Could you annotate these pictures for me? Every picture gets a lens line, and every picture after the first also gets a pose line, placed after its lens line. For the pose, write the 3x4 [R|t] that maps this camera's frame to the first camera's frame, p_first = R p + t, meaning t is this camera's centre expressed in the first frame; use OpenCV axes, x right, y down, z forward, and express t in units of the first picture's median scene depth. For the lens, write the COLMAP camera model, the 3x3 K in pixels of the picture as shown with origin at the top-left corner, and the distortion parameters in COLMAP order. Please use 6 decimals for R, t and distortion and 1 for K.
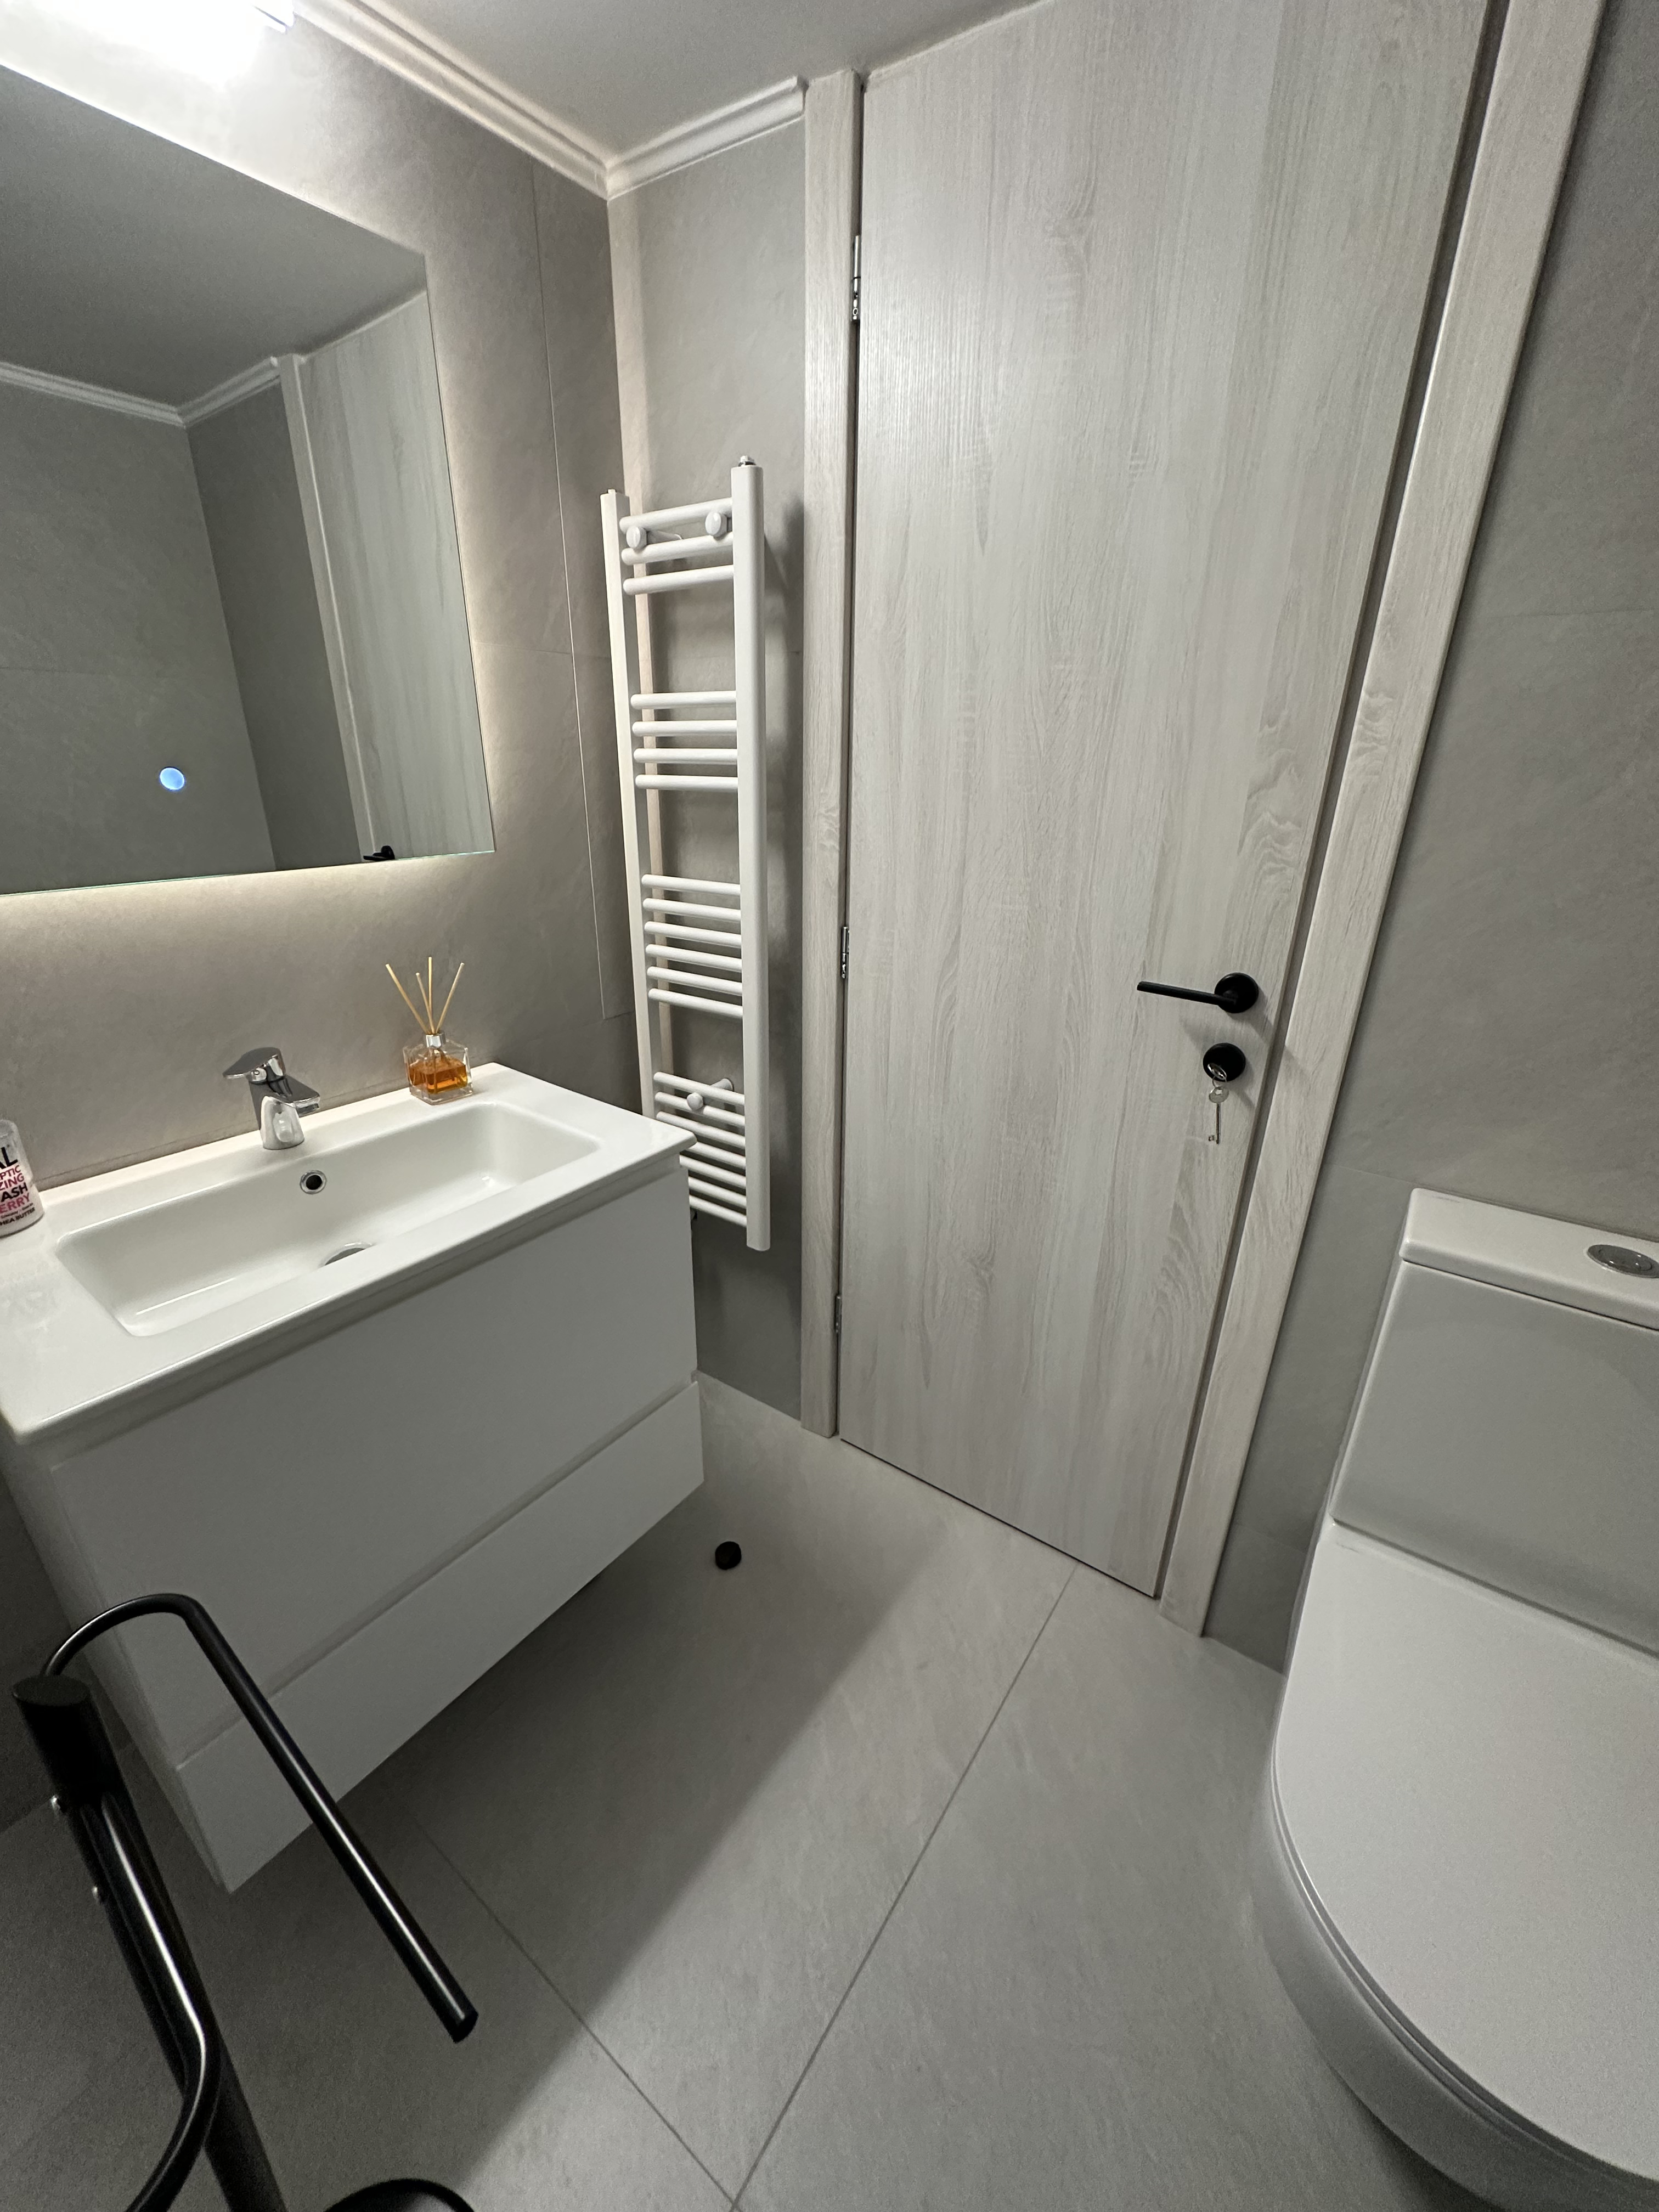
lens RADIAL K [[874.6, 0, 829.3], [0, 874.6, 1107.9], [0, 0, 1]] dist [-0.002601, 0.000591]
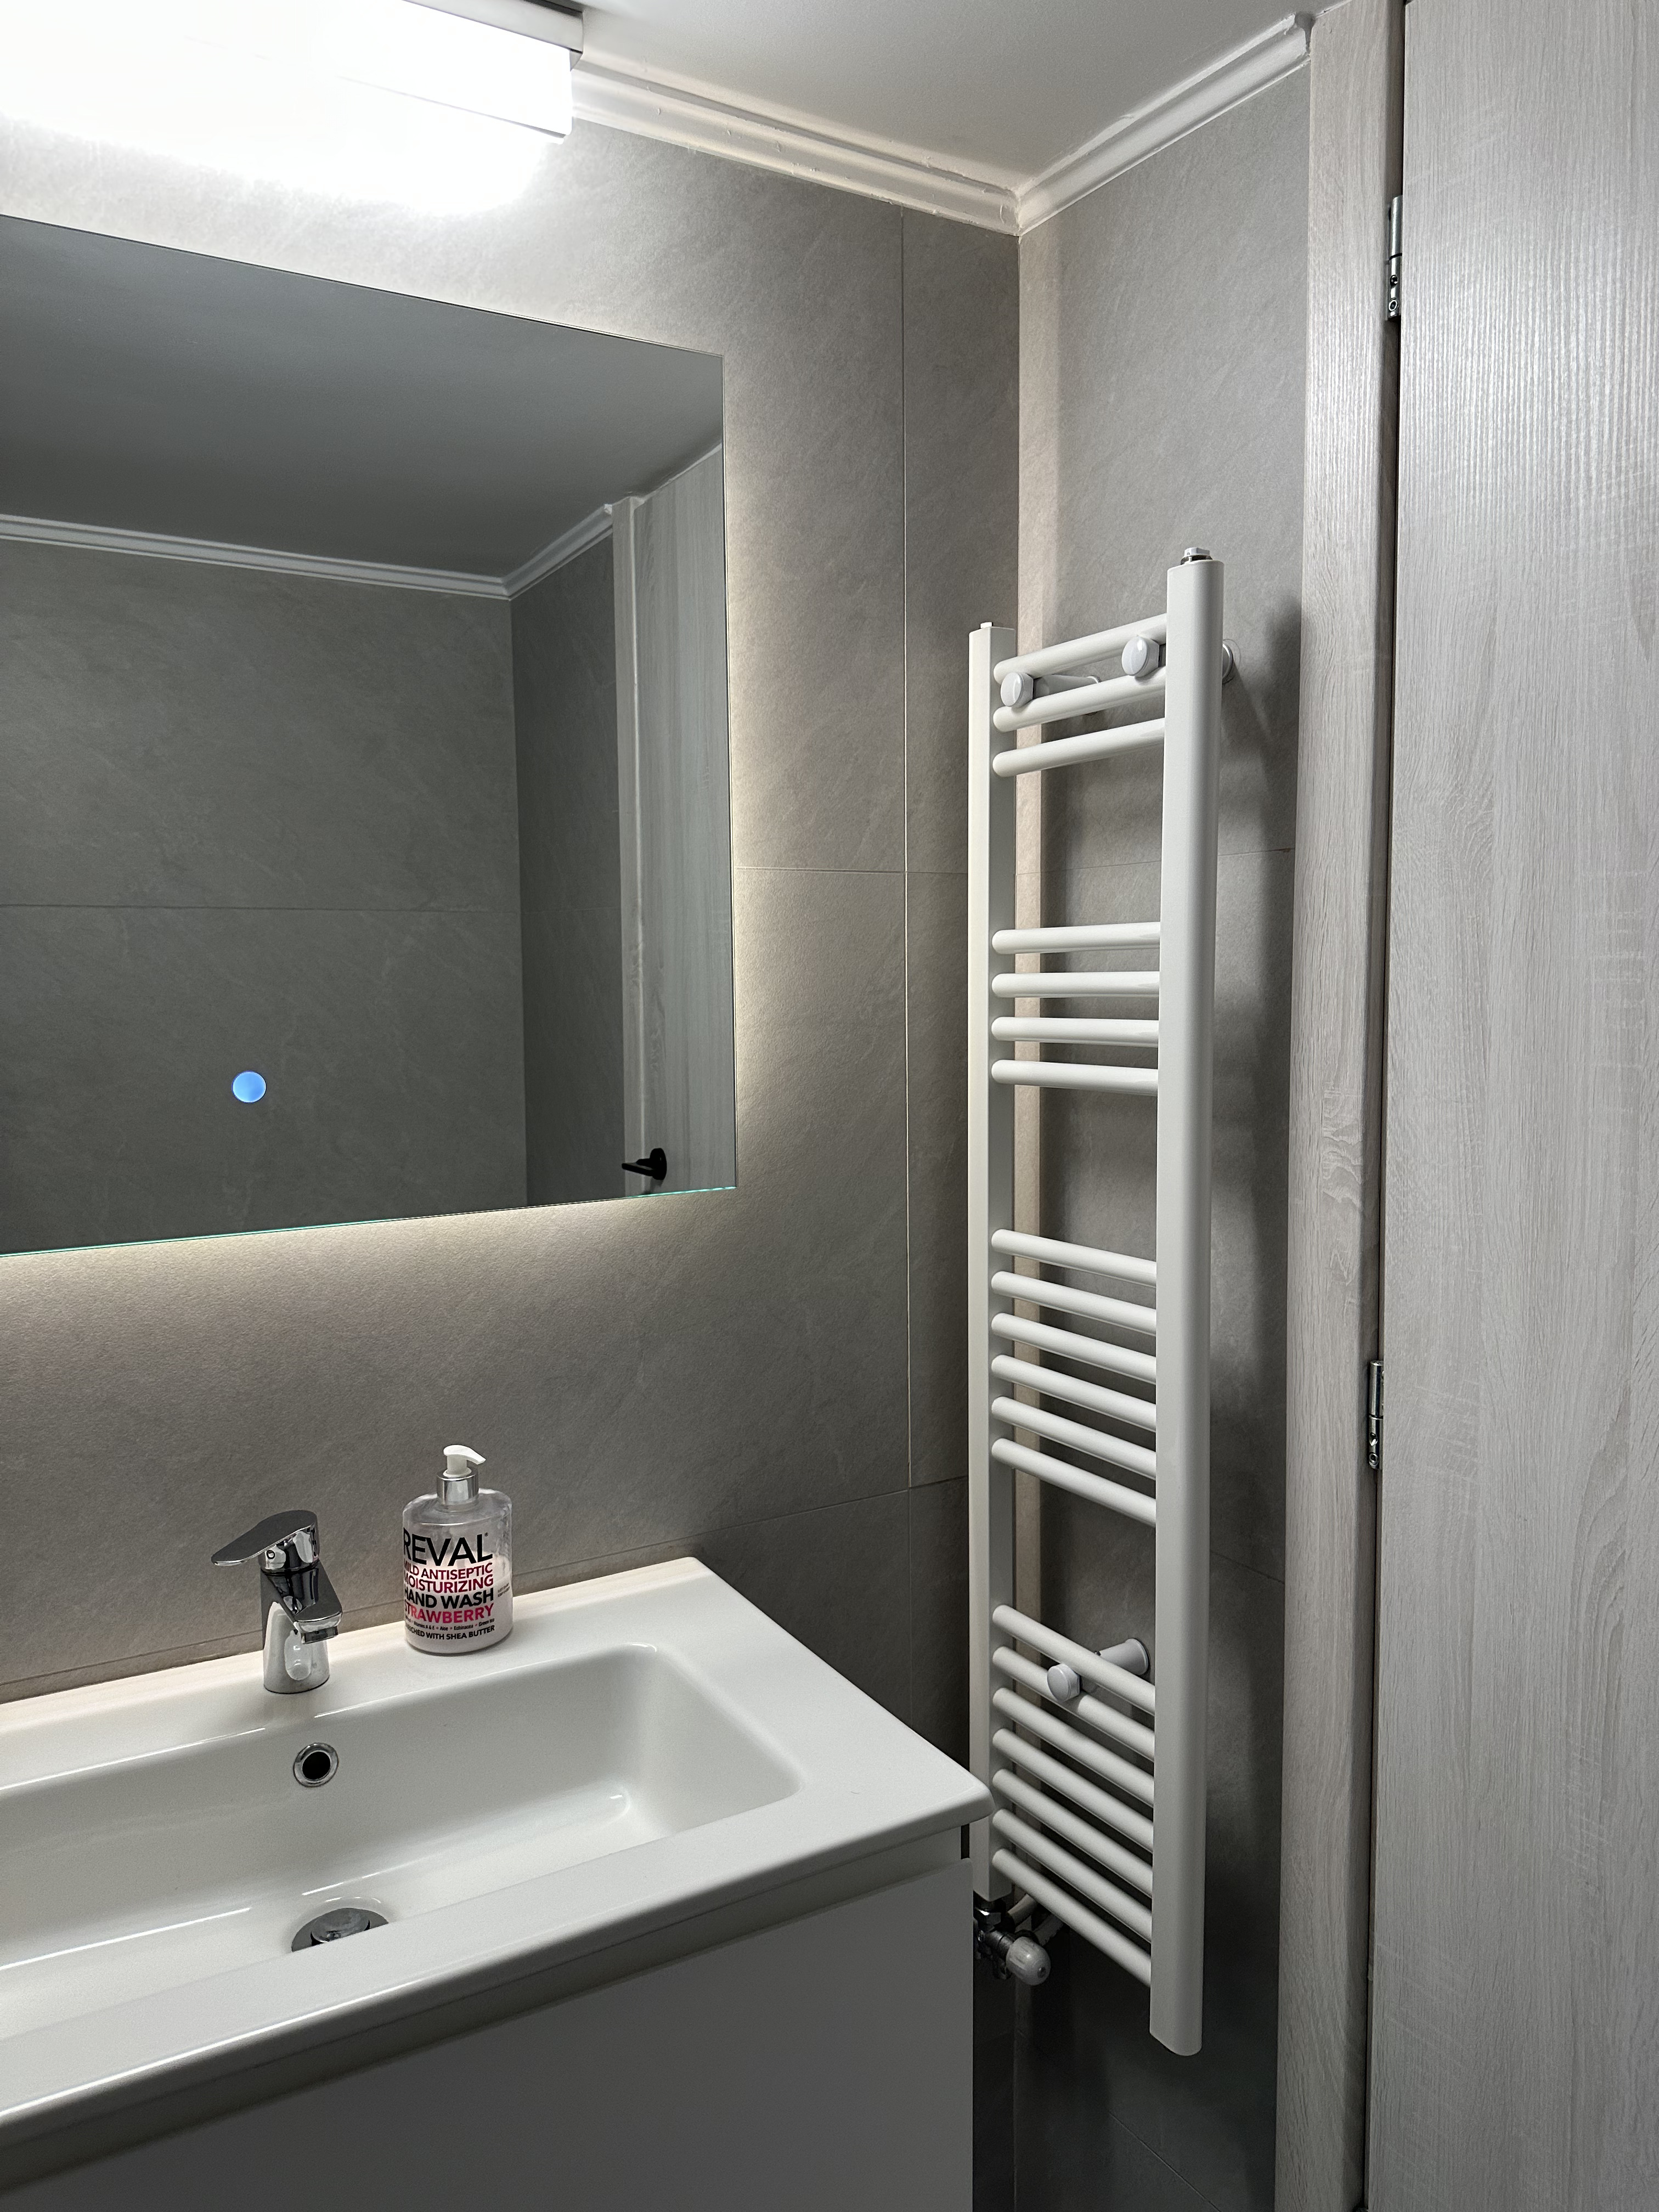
lens RADIAL K [[1574.0, 0, 833.2], [0, 1574.0, 1116.7], [0, 0, 1]] dist [0.032165, -0.041202]
pose [[0.918383, 0.013857, -0.395450, 0.094975], [-0.128434, 0.955717, -0.264781, -0.075102], [0.374270, 0.293960, 0.879494, 0.096384]]
